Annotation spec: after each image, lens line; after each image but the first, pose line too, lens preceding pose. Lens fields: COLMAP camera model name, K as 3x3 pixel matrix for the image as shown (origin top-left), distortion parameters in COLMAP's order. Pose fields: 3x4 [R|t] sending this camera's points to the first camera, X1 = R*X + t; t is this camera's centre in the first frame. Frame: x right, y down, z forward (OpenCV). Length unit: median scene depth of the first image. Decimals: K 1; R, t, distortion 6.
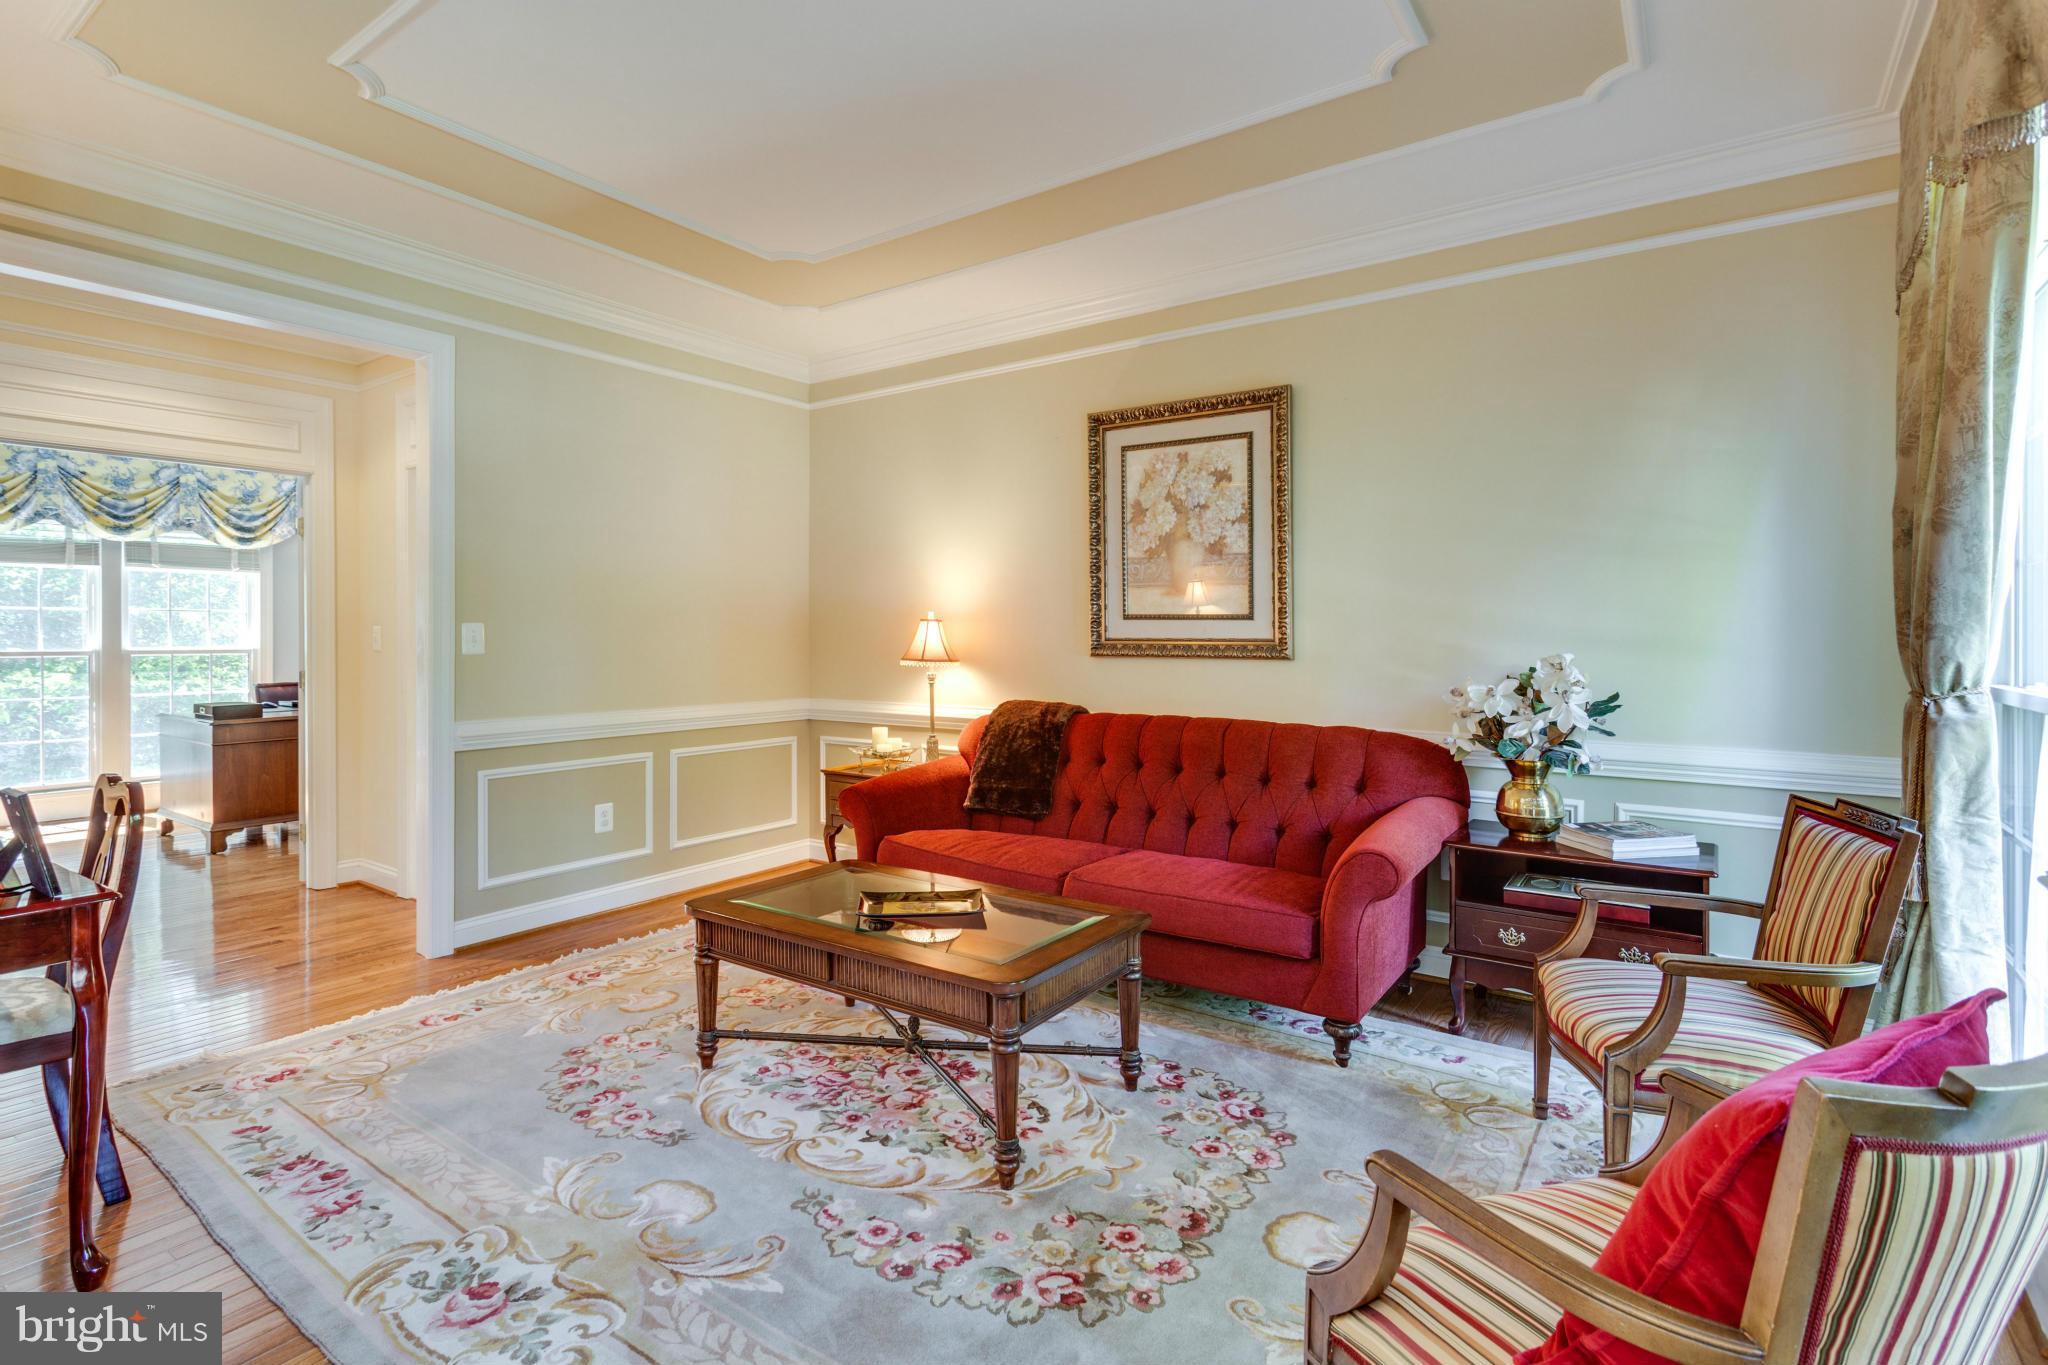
lens RADIAL K [[1104.9, 0, 1025.7], [0, 1104.9, 648.3], [0, 0, 1]] dist [0.000458, 0.000247]
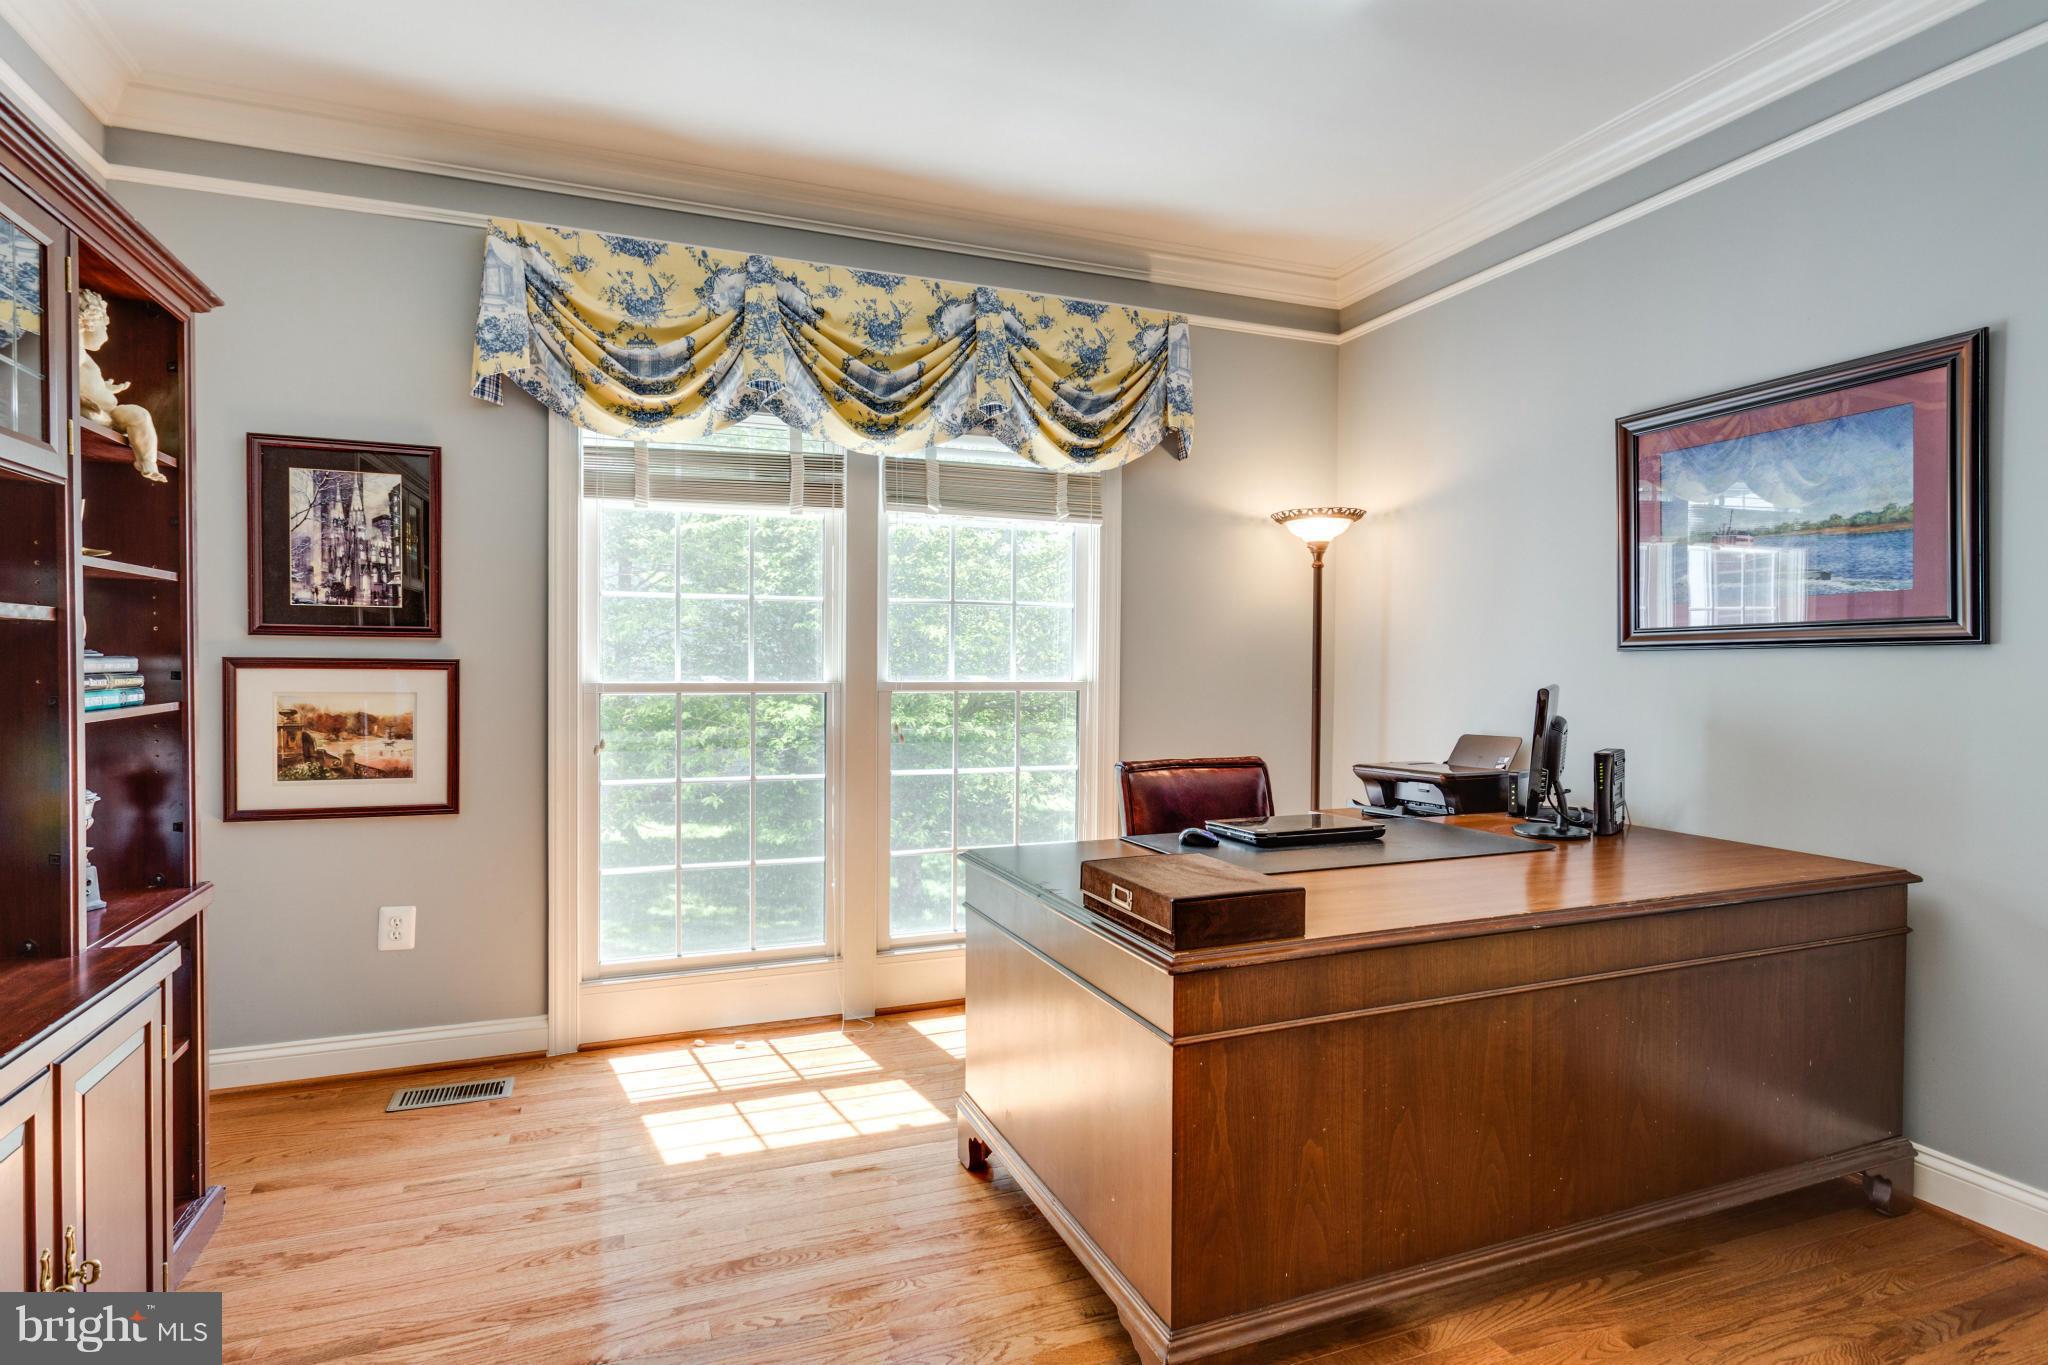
lens RADIAL K [[1104.9, 0, 1028.7], [0, 1104.9, 676.3], [0, 0, 1]] dist [0.000458, 0.000247]
pose [[0.870763, 0.004904, -0.491679, -0.516515], [-0.007573, 0.999965, -0.003439, -0.000250], [0.491645, 0.006718, 0.870770, 0.604190]]
